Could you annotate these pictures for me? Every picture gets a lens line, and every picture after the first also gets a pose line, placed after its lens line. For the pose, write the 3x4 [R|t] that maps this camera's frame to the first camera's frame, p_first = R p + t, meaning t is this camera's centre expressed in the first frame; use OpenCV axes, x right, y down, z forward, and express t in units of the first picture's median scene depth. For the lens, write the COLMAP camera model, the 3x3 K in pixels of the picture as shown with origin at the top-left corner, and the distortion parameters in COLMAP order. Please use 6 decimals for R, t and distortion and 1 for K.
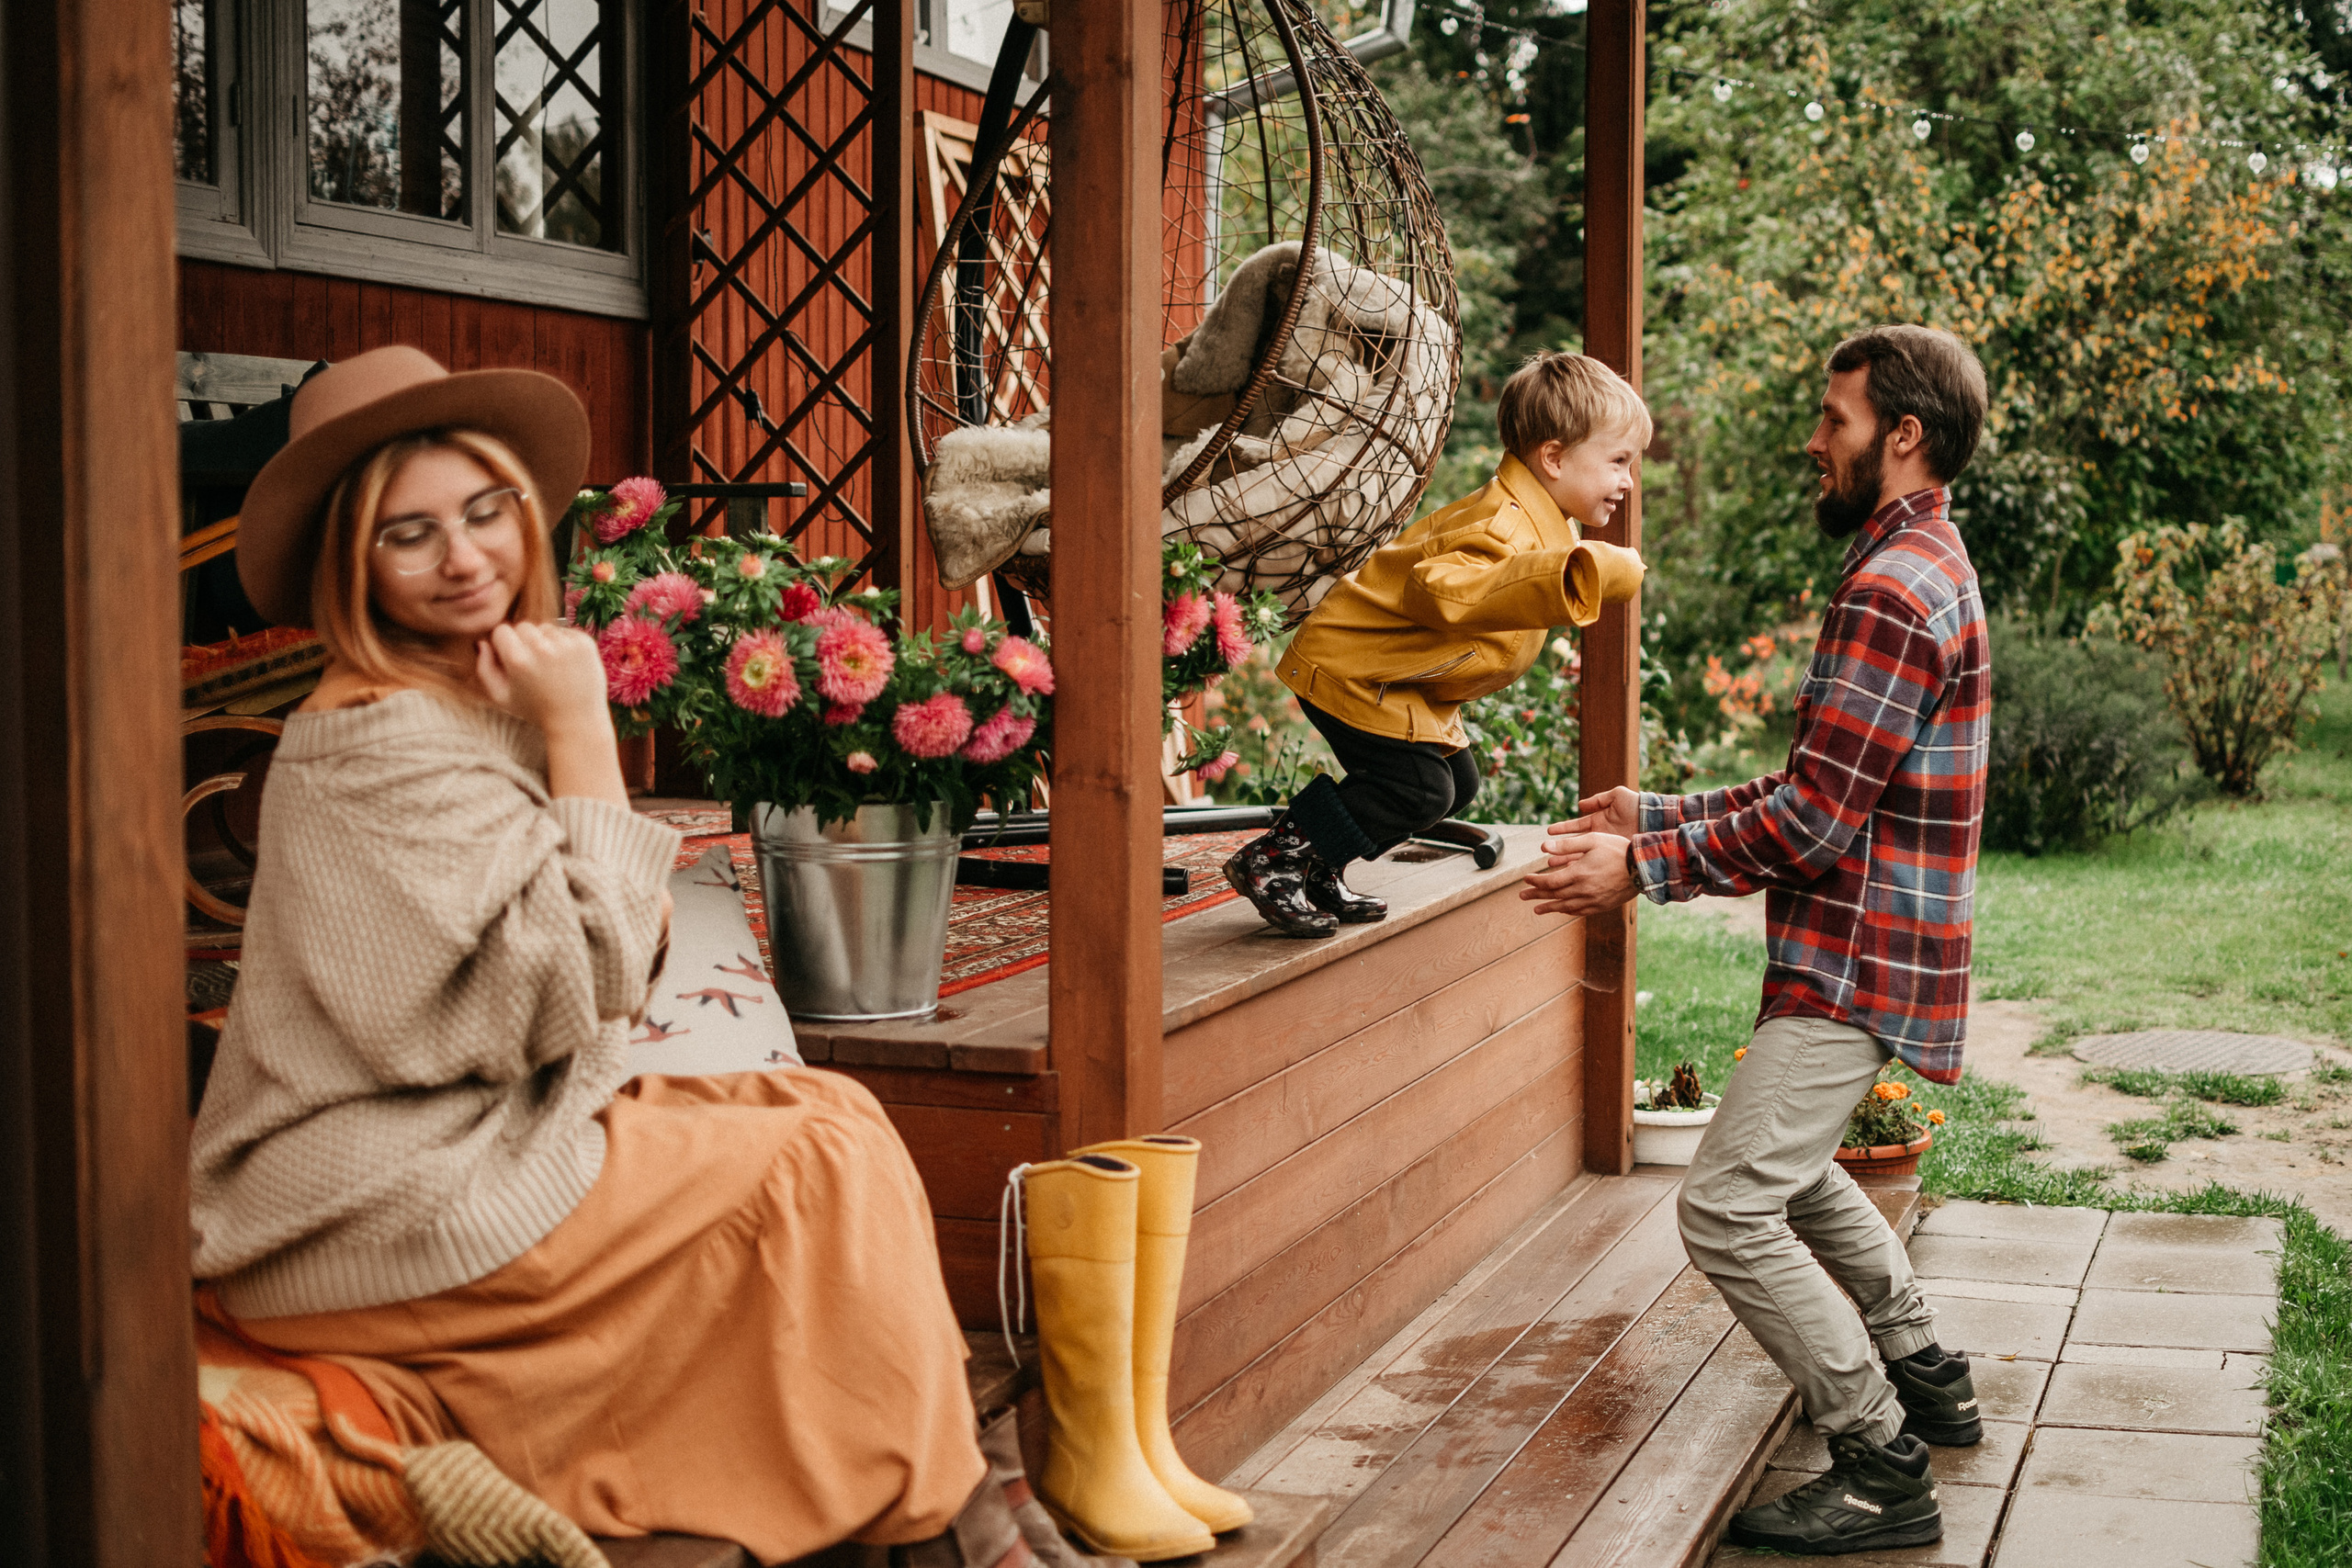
lens RADIAL K [[3054.6, 0, 1502.6], [0, 3054.6, 757.2], [0, 0, 1]] dist [-0.096519, 0.000000]
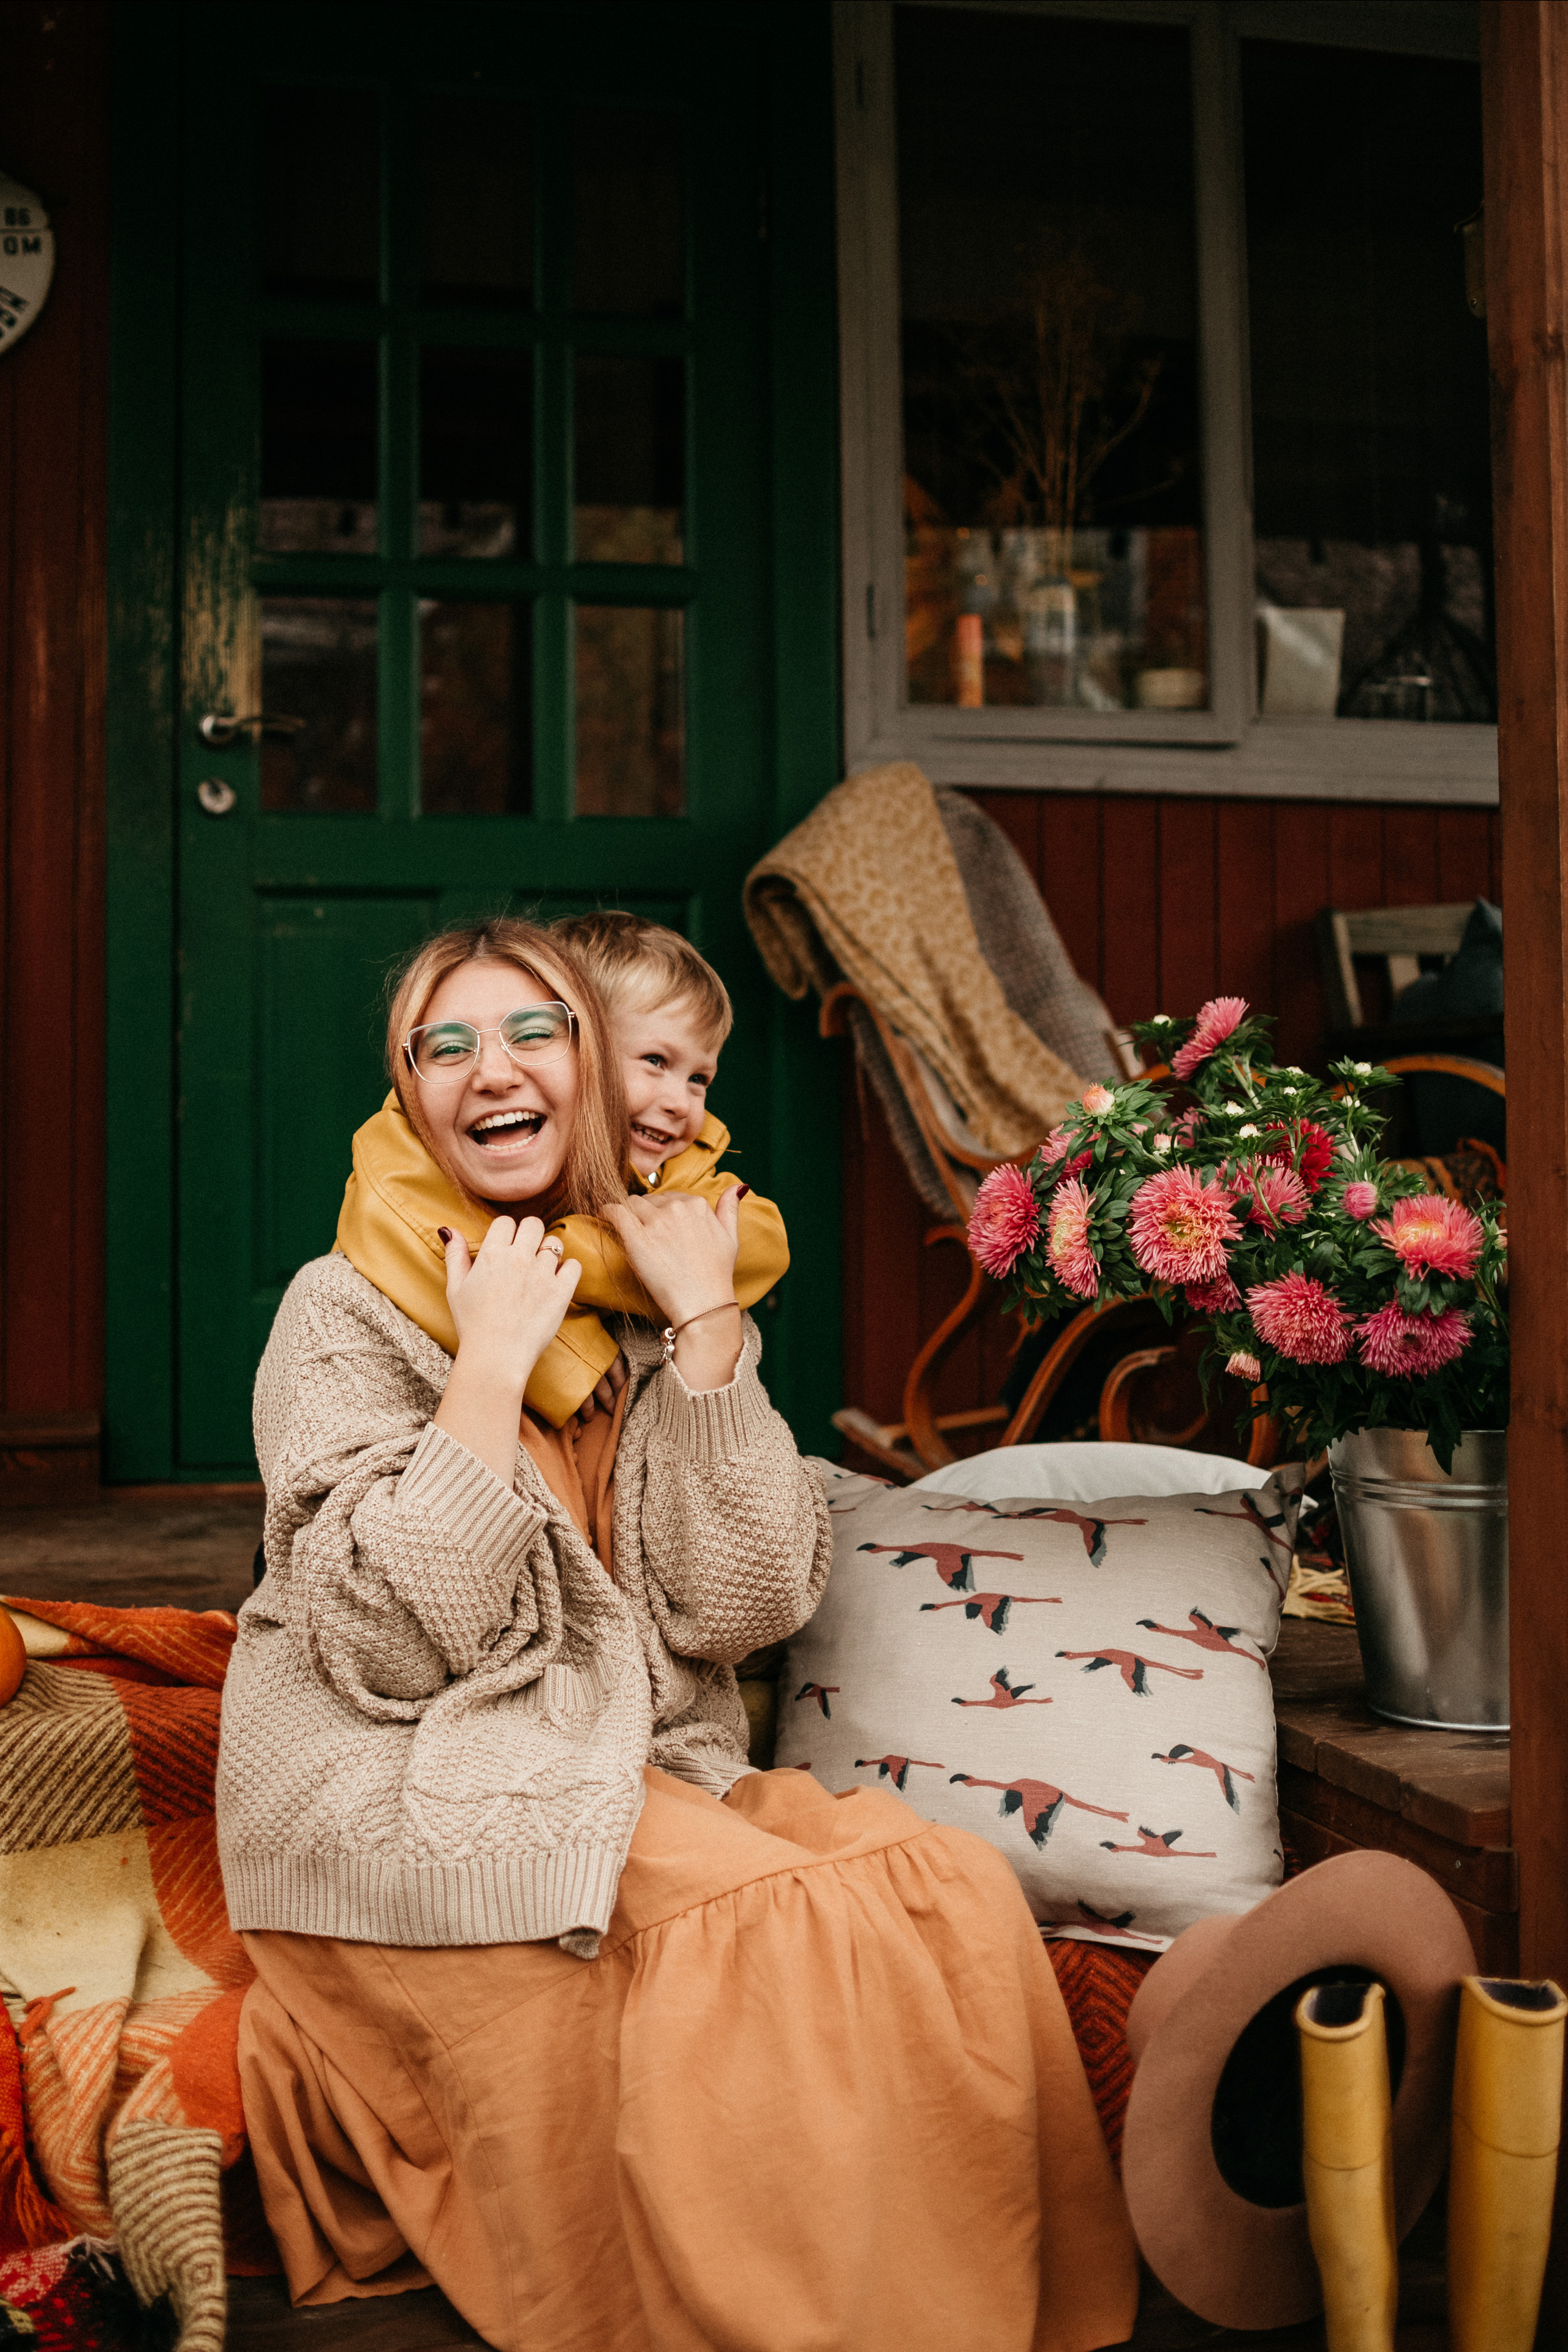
lens RADIAL K [[2791.9, 0, 651.0], [0, 2791.9, 1023.9], [0, 0, 1]] dist [-0.069652, 0.000000]
pose [[0.474999, -0.049238, -0.878608, 0.312708], [-0.051872, 0.995131, -0.083811, -0.016530], [0.878456, 0.085385, 0.470132, 0.552931]]
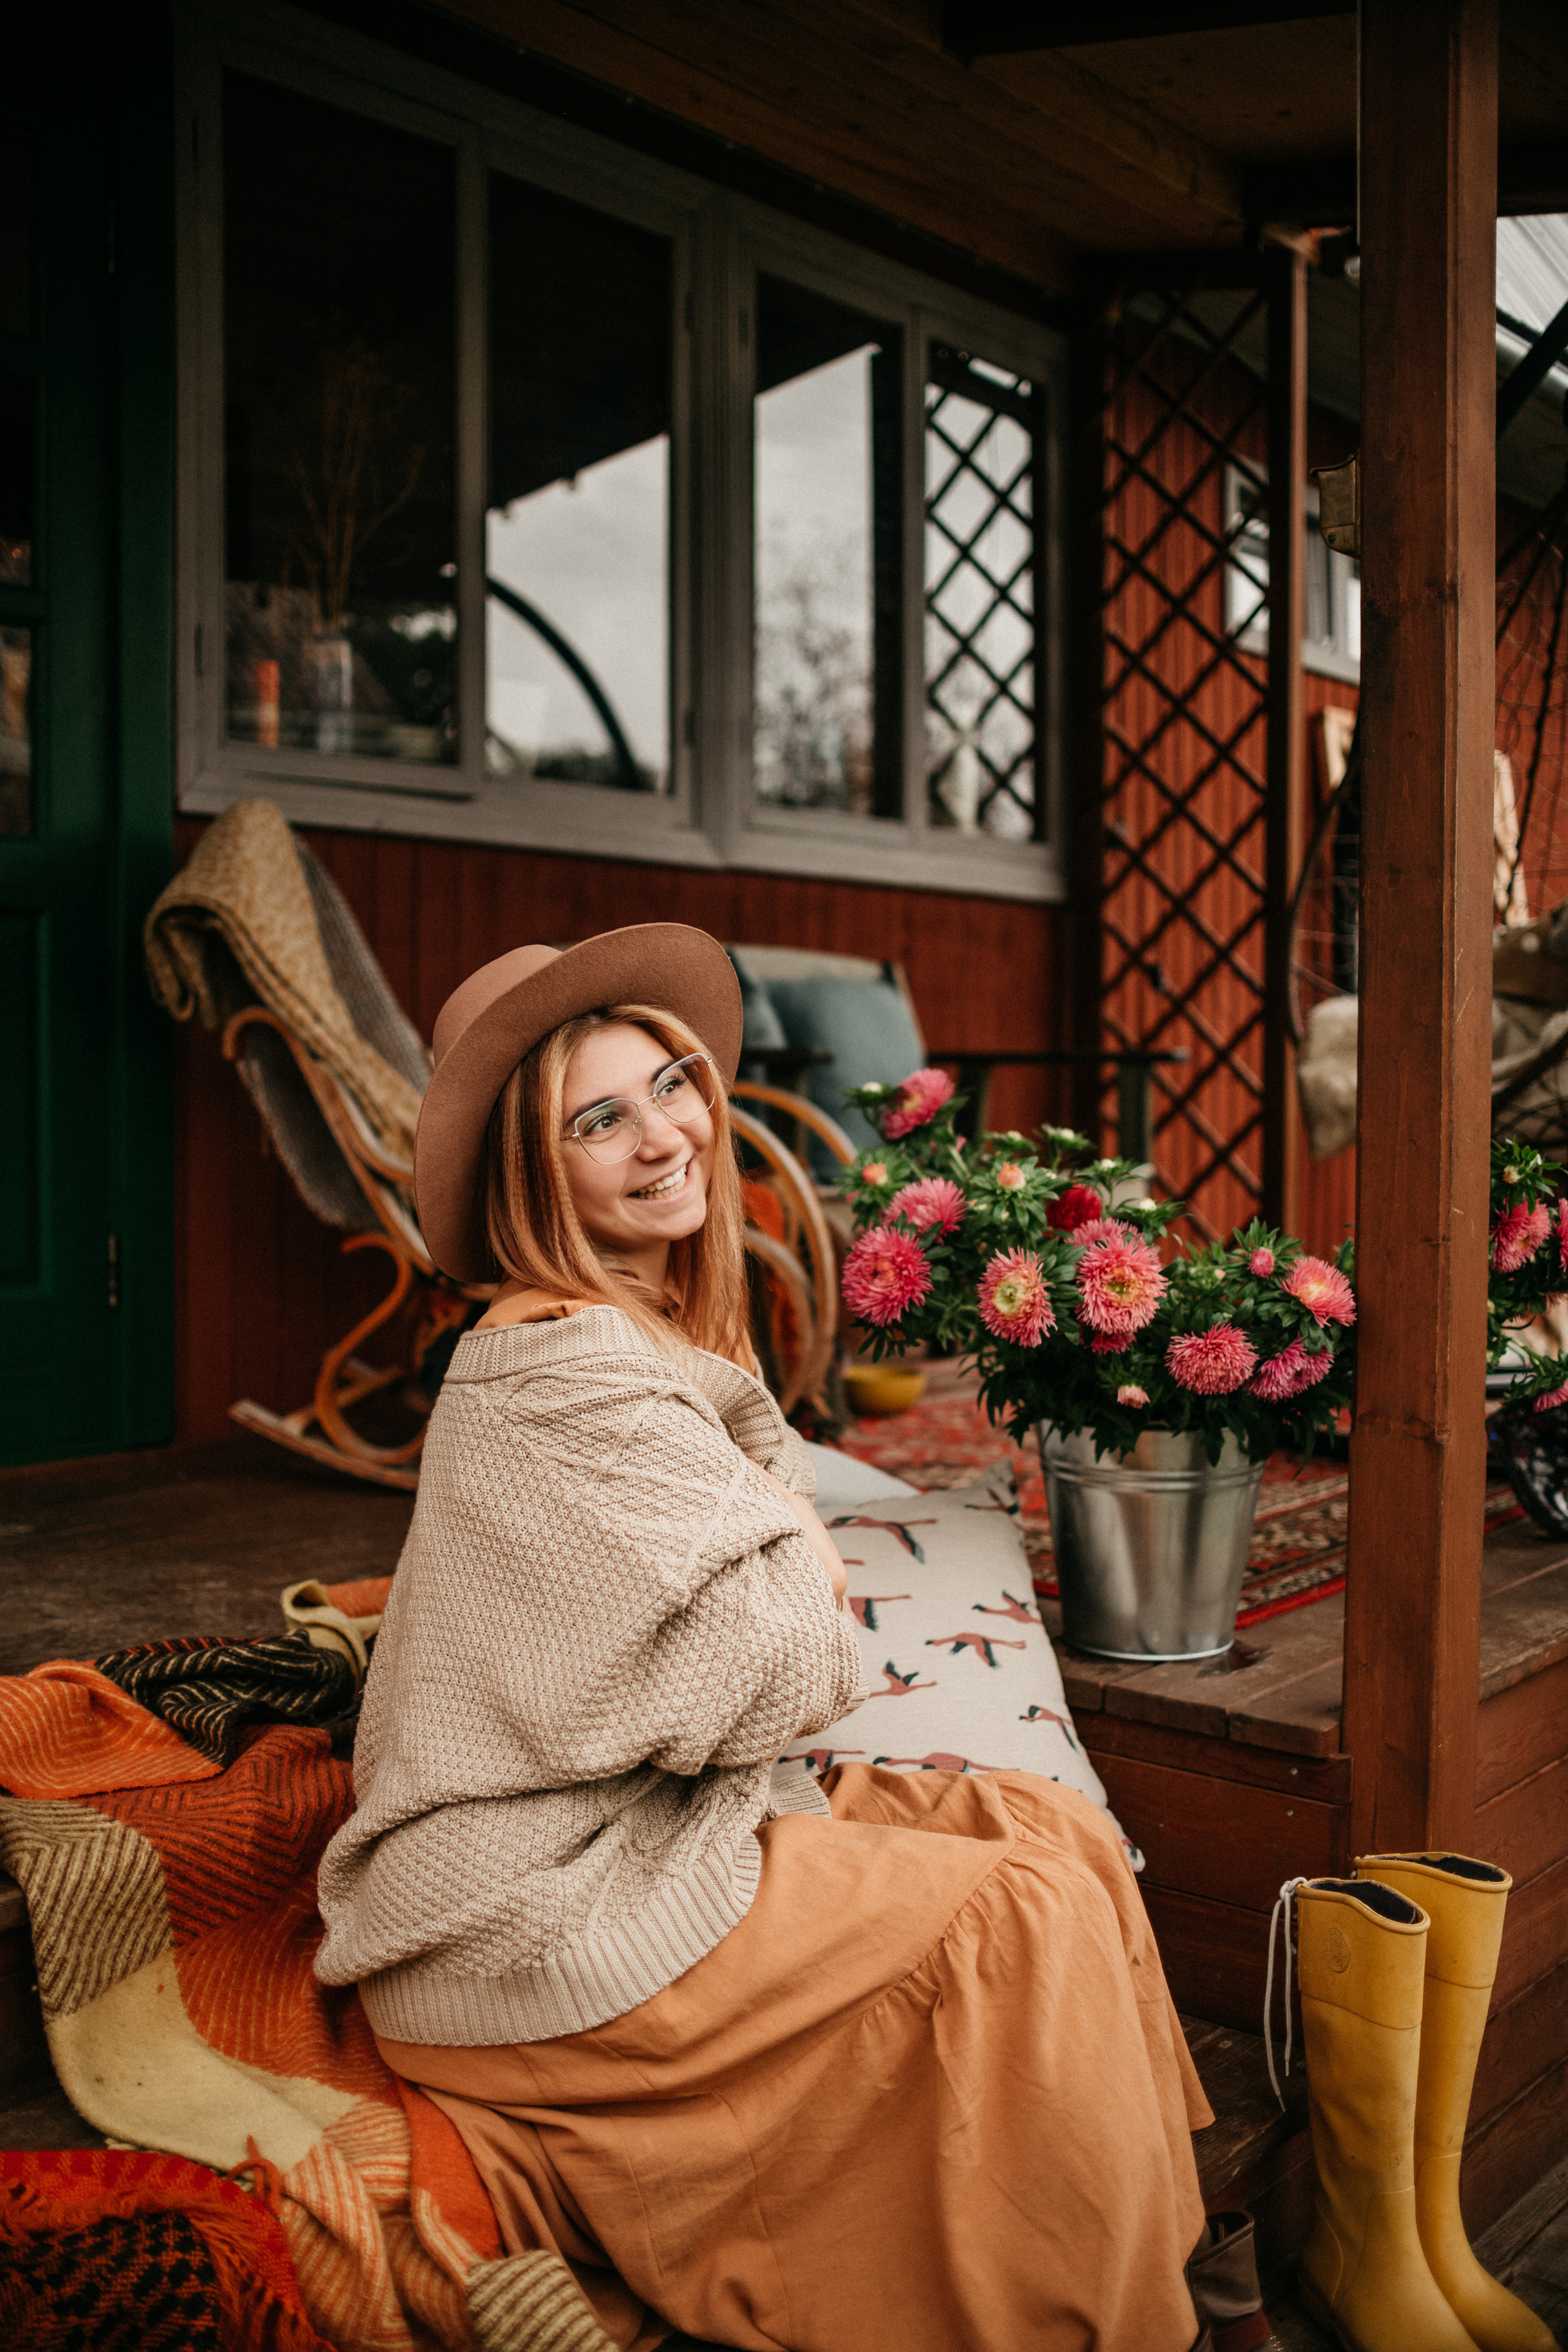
lens RADIAL K [[2327.3, 0, 753.4], [0, 2327.3, 1174.8], [0, 0, 1]] dist [-0.065437, 0.000000]
pose [[0.899250, 0.014607, -0.437192, -0.014287], [-0.025711, 0.999479, -0.019490, -0.046708], [0.436679, 0.028767, 0.899157, 0.338467]]
